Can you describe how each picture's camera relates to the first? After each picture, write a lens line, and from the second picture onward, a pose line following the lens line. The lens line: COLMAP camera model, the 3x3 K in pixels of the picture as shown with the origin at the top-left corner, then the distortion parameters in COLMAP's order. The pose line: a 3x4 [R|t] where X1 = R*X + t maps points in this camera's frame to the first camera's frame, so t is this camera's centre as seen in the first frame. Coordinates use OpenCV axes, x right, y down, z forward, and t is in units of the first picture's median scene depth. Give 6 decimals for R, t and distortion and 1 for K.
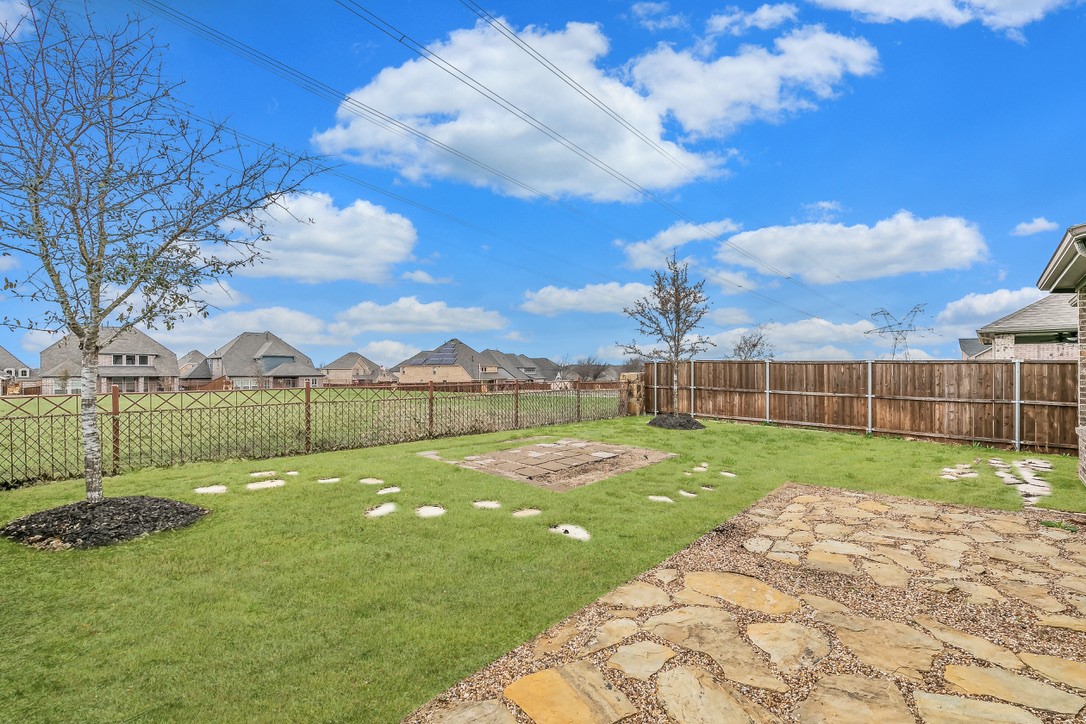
lens RADIAL K [[472.2, 0, 549.2], [0, 472.2, 366.5], [0, 0, 1]] dist [-0.009872, -0.003150]
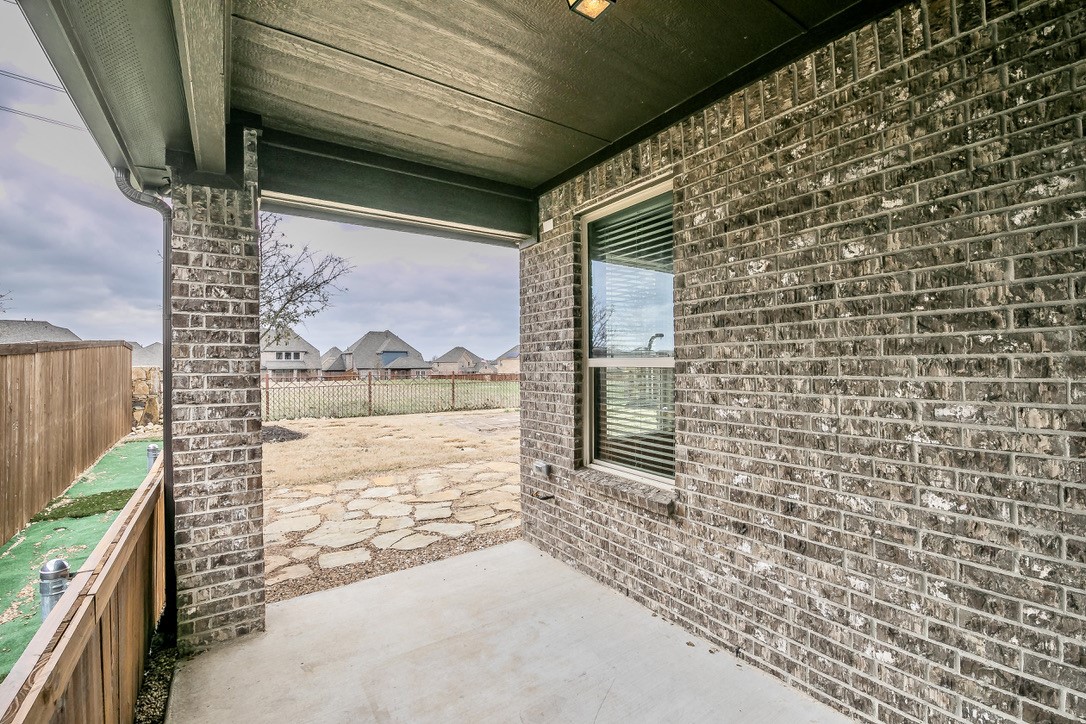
lens RADIAL K [[472.2, 0, 544.2], [0, 472.2, 359.0], [0, 0, 1]] dist [-0.009872, -0.003150]
pose [[0.971921, -0.006496, -0.235217, 0.217424], [0.006868, 0.999976, 0.000764, -0.004419], [0.235206, -0.002358, 0.971943, -0.208411]]
